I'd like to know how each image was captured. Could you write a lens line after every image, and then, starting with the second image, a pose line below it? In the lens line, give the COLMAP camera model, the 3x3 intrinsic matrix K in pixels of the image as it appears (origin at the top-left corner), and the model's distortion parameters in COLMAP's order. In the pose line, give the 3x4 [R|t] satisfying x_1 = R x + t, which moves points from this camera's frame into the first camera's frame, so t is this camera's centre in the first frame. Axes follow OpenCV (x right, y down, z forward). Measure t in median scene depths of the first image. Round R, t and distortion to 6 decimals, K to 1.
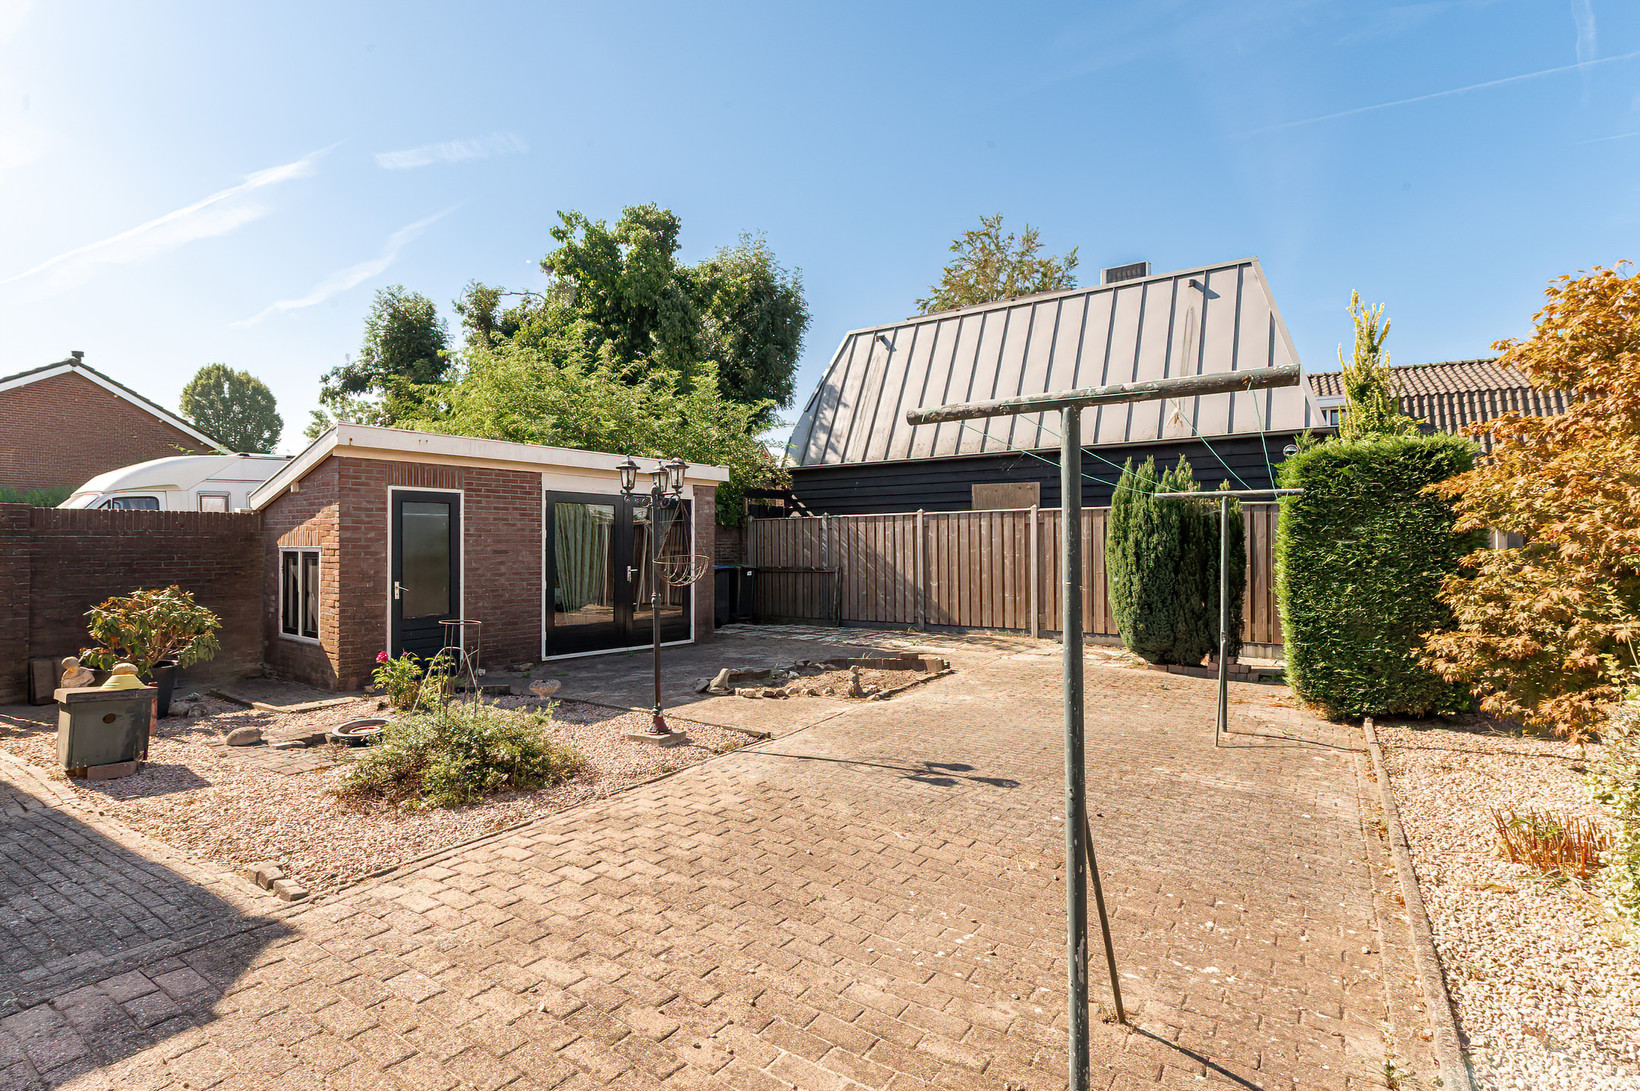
lens RADIAL K [[792.5, 0, 829.9], [0, 792.5, 534.9], [0, 0, 1]] dist [0.000813, -0.001741]
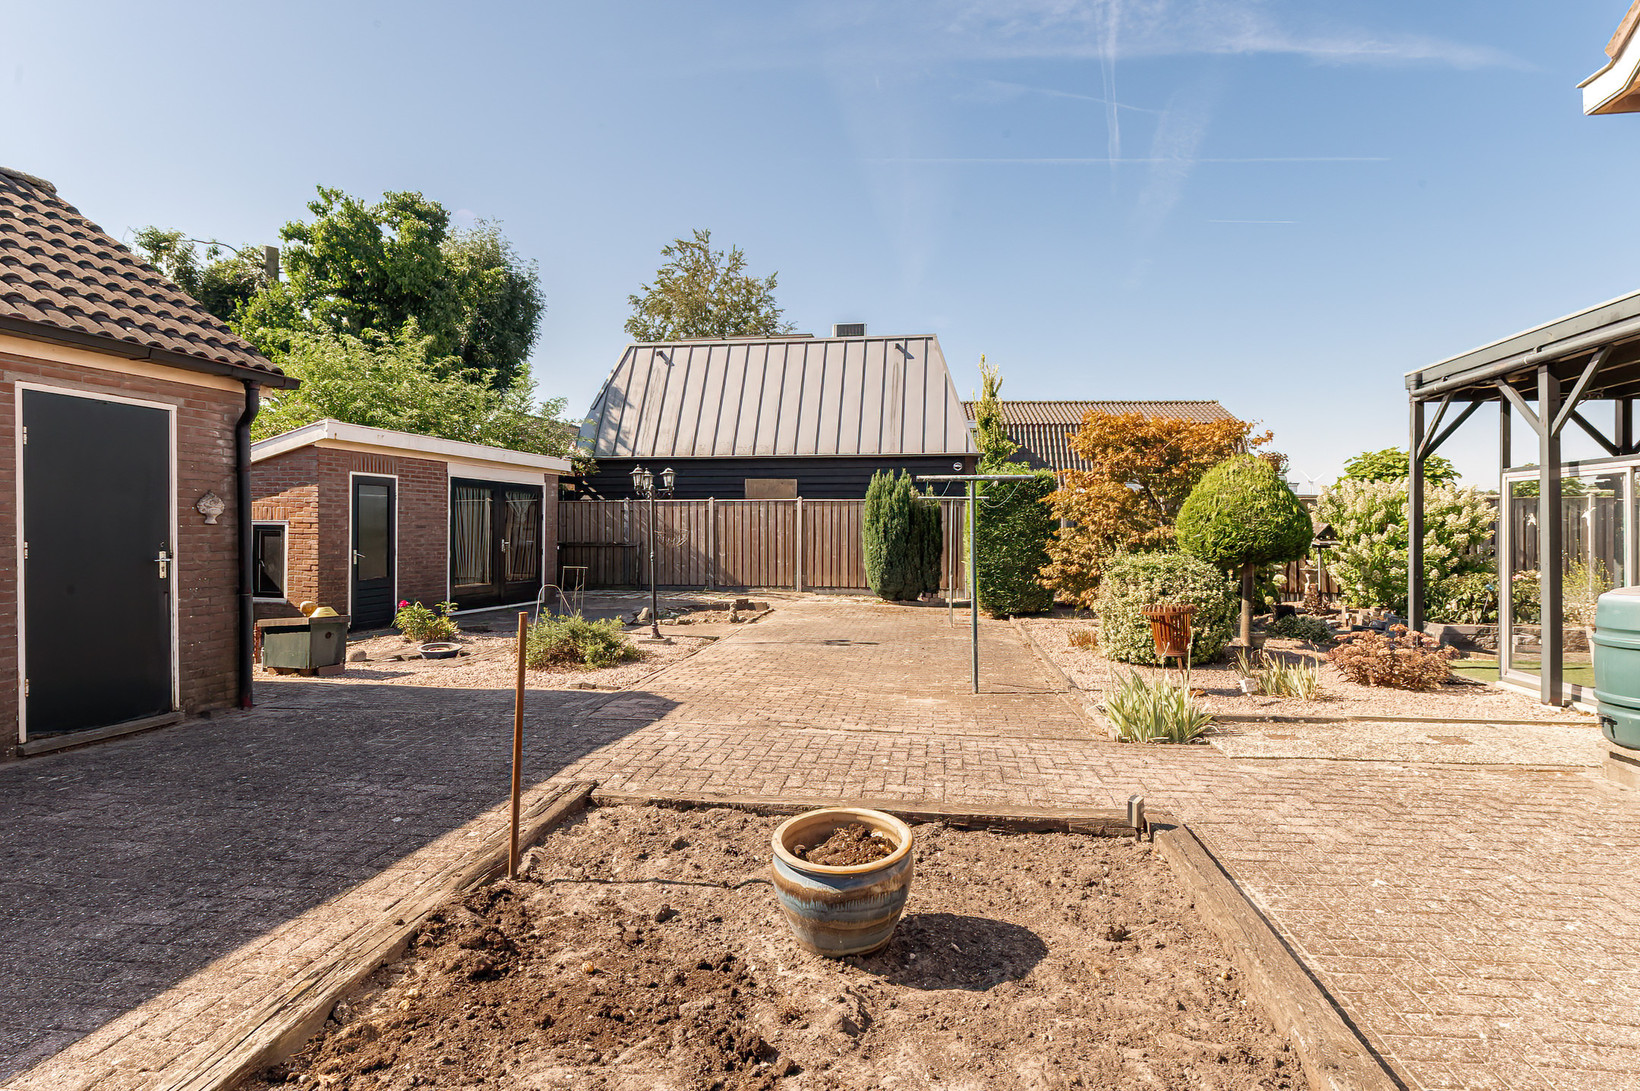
lens RADIAL K [[807.8, 0, 843.5], [0, 807.8, 523.5], [0, 0, 1]] dist [0.002886, 0.000507]
pose [[0.901750, 0.010264, 0.432136, -0.359935], [-0.013842, 0.999891, 0.005134, 0.001298], [-0.432036, -0.010612, 0.901794, -0.396302]]
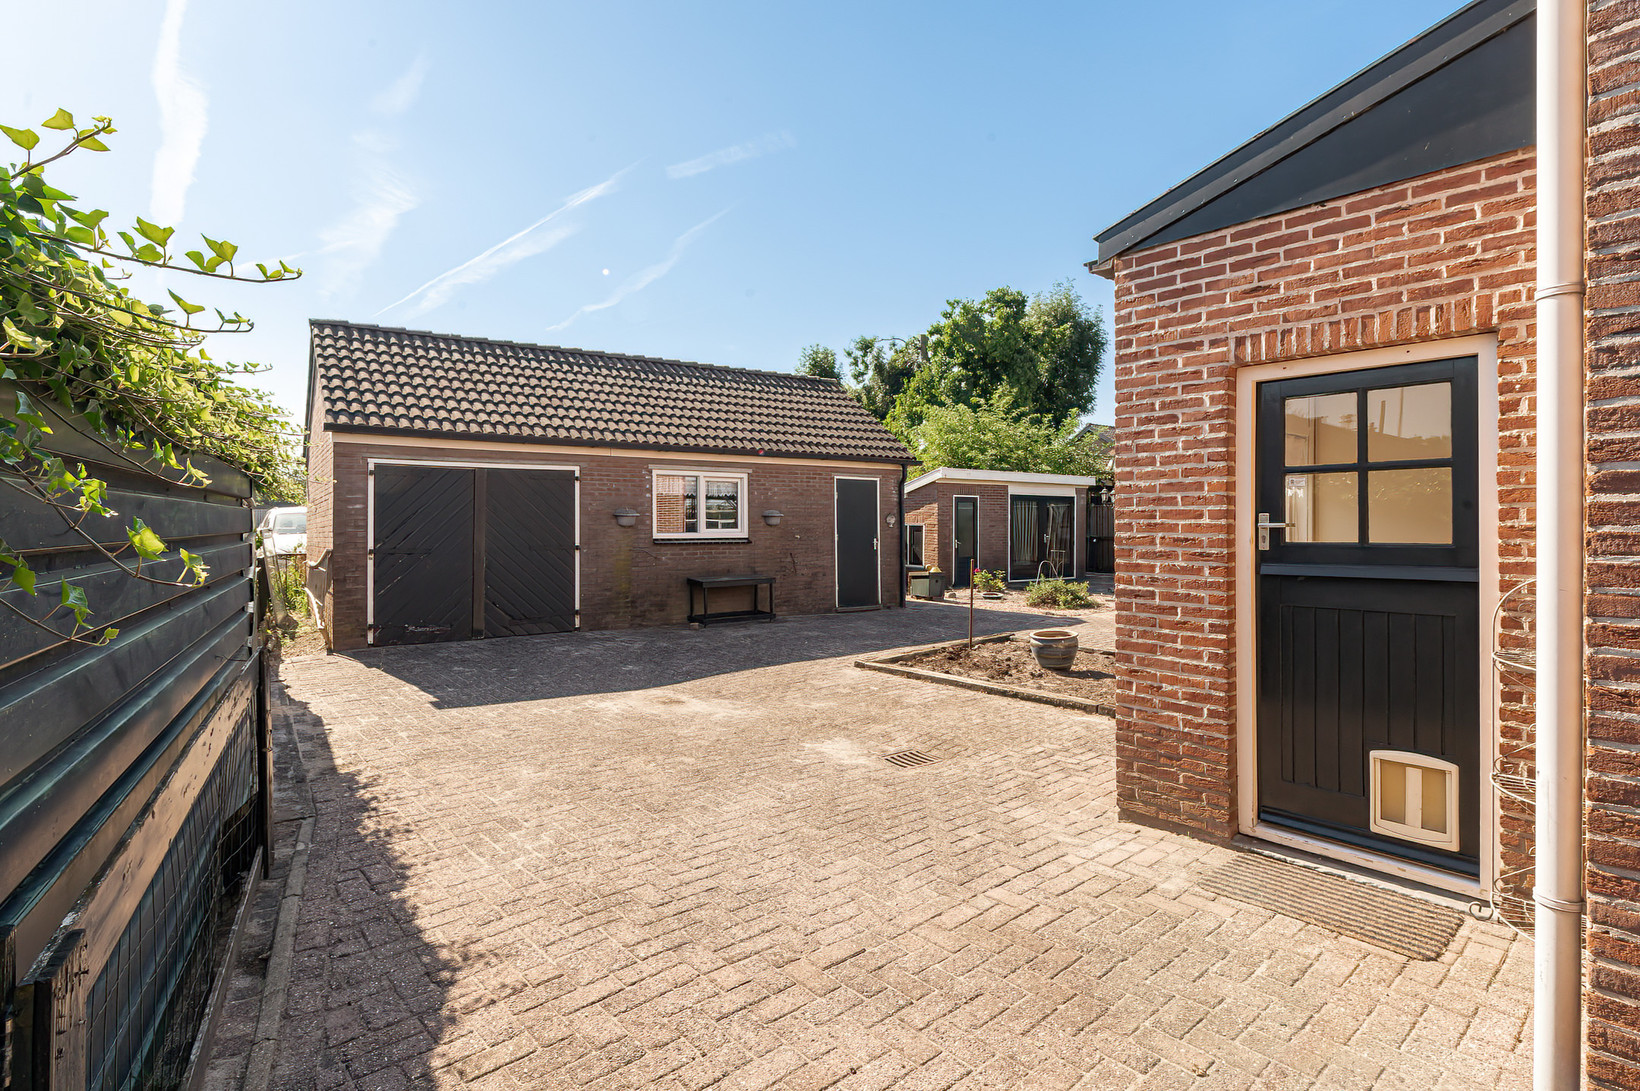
lens RADIAL K [[807.8, 0, 843.5], [0, 807.8, 523.5], [0, 0, 1]] dist [0.002886, 0.000507]
pose [[0.961491, 0.006570, -0.274757, -0.212442], [-0.001776, 0.999842, 0.017693, -0.019983], [0.274830, -0.016524, 0.961351, -1.042780]]
